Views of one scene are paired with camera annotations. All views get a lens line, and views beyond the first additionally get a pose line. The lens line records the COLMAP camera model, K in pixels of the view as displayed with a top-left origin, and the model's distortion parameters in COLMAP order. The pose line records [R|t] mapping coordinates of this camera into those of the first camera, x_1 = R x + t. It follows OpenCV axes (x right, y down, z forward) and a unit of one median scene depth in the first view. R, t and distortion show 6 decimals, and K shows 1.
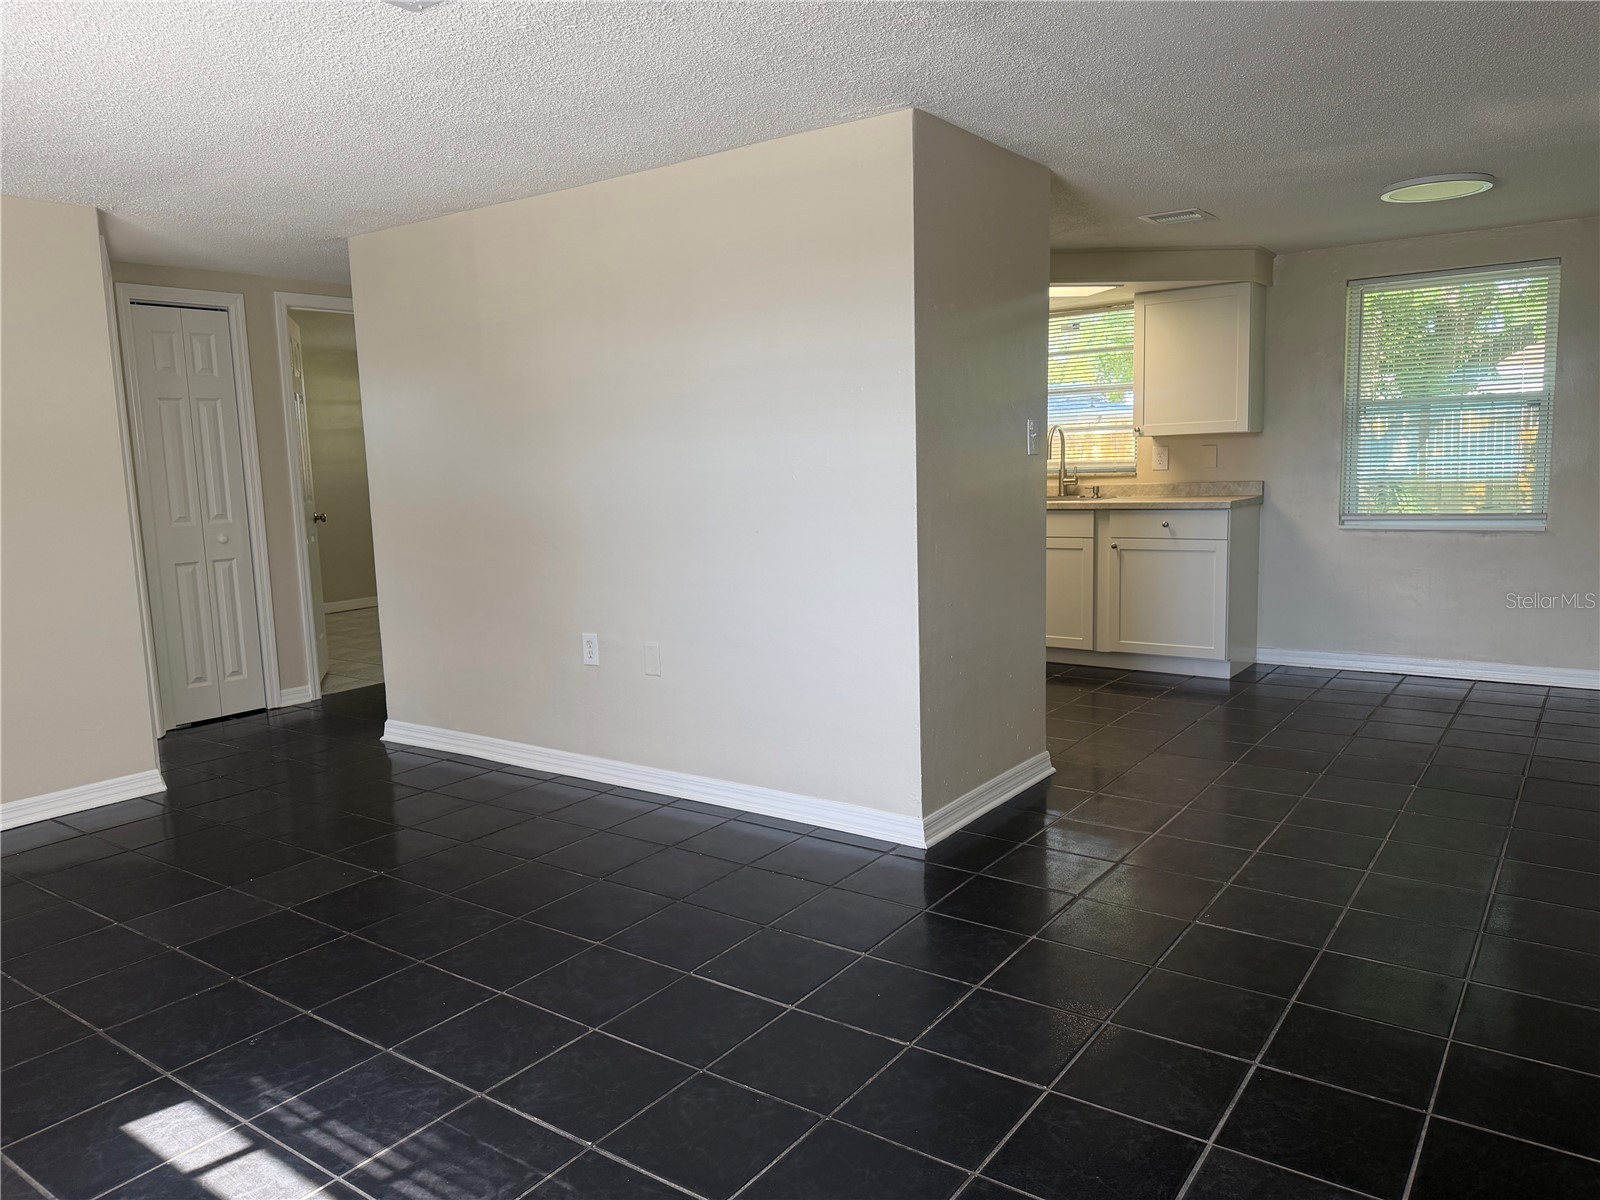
lens RADIAL K [[1113.0, 0, 800.0], [0, 1113.0, 600.0], [0, 0, 1]] dist [0.376326, -0.000059]
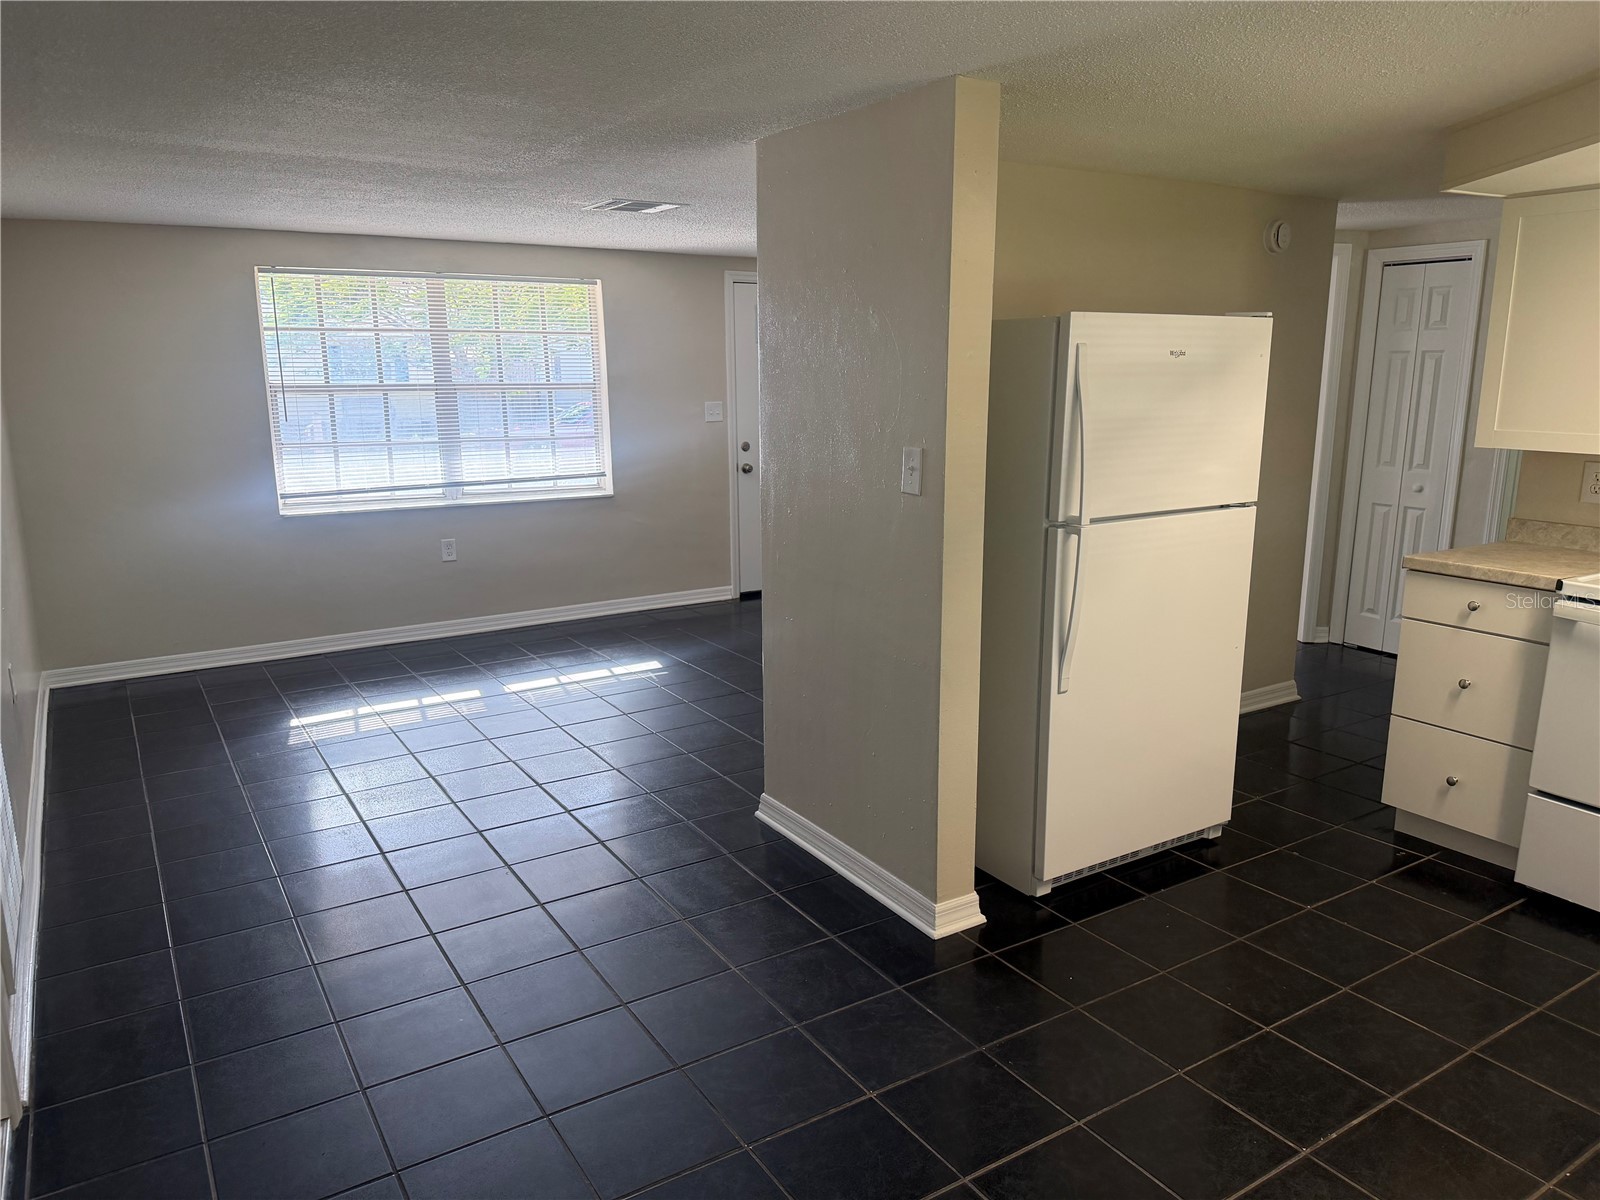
lens RADIAL K [[1129.5, 0, 805.6], [0, 1129.5, 585.3], [0, 0, 1]] dist [0.032855, -0.048629]
pose [[-0.367023, 0.220064, -0.903806, 0.531219], [-0.107777, 0.955010, 0.276298, -0.159900], [0.923947, 0.198817, -0.326792, 0.752025]]
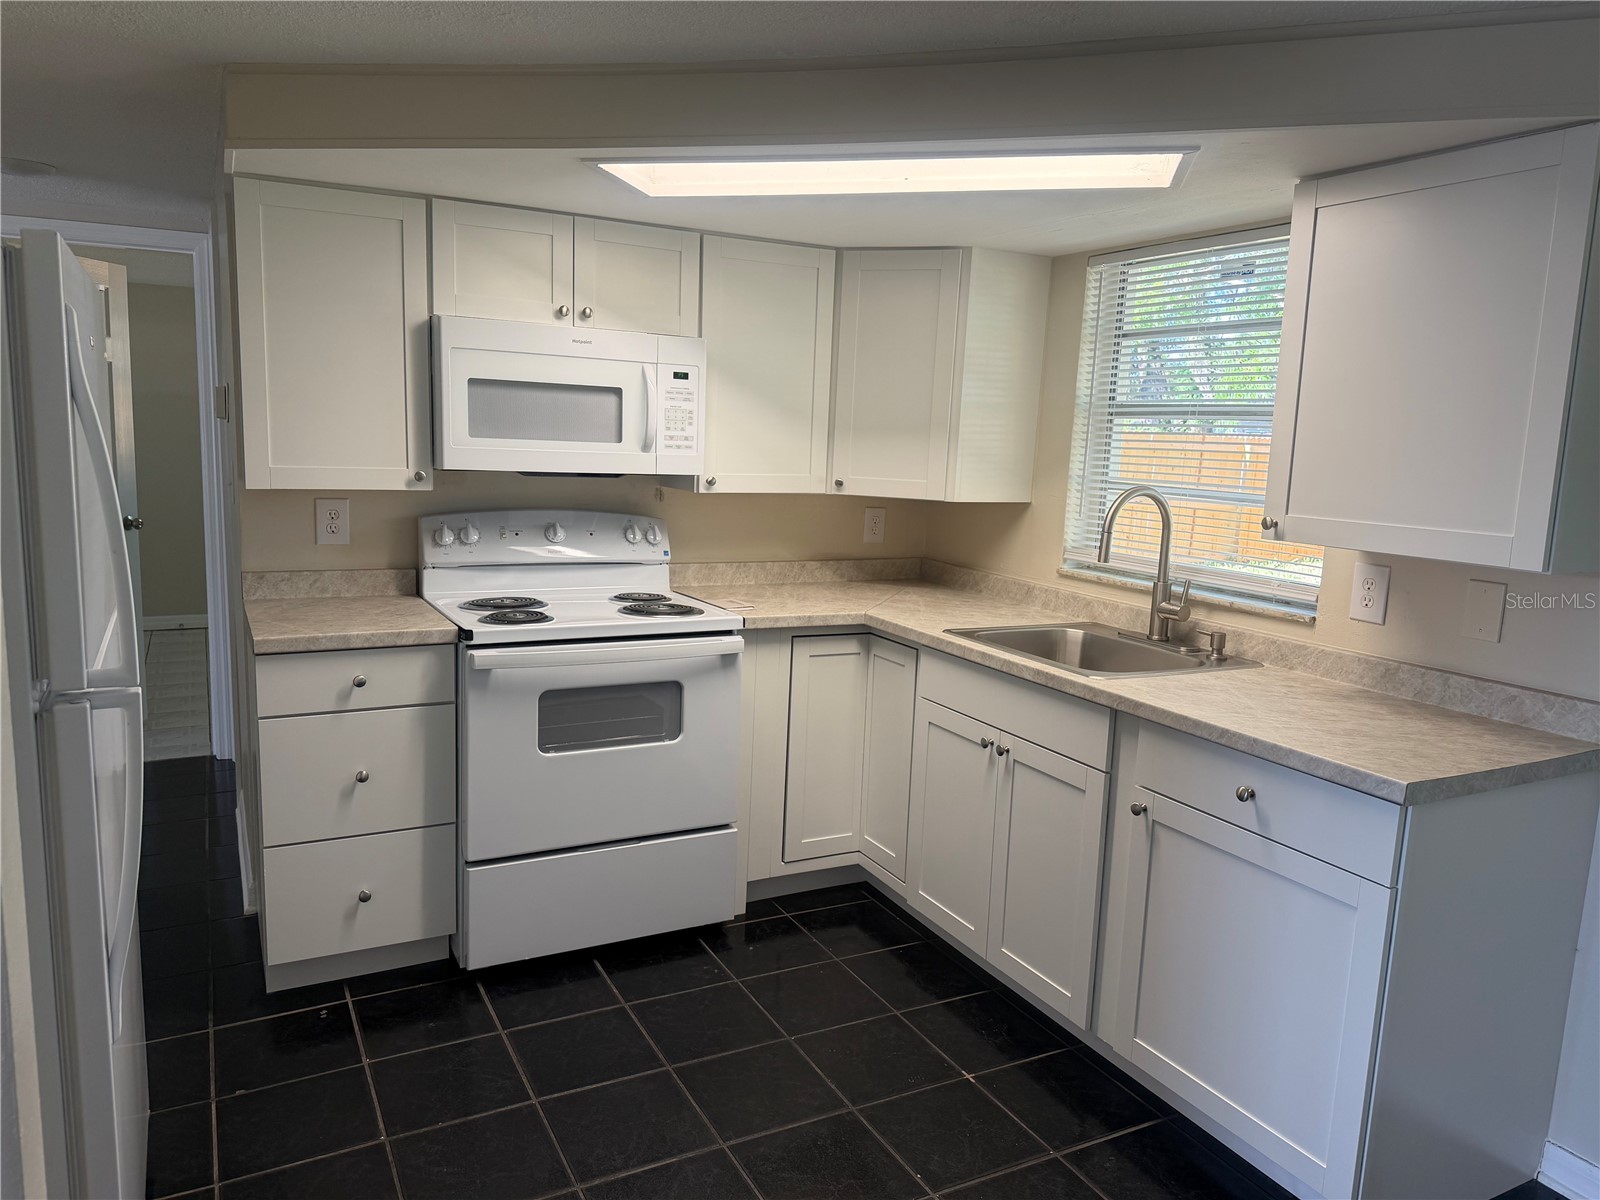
lens RADIAL K [[1131.8, 0, 800.0], [0, 1131.8, 600.0], [0, 0, 1]] dist [0.037196, -0.001103]
pose [[0.891913, 0.136569, -0.431092, 0.324077], [-0.127077, 0.990586, 0.050896, -0.121422], [0.433984, 0.009387, 0.900872, 0.588577]]
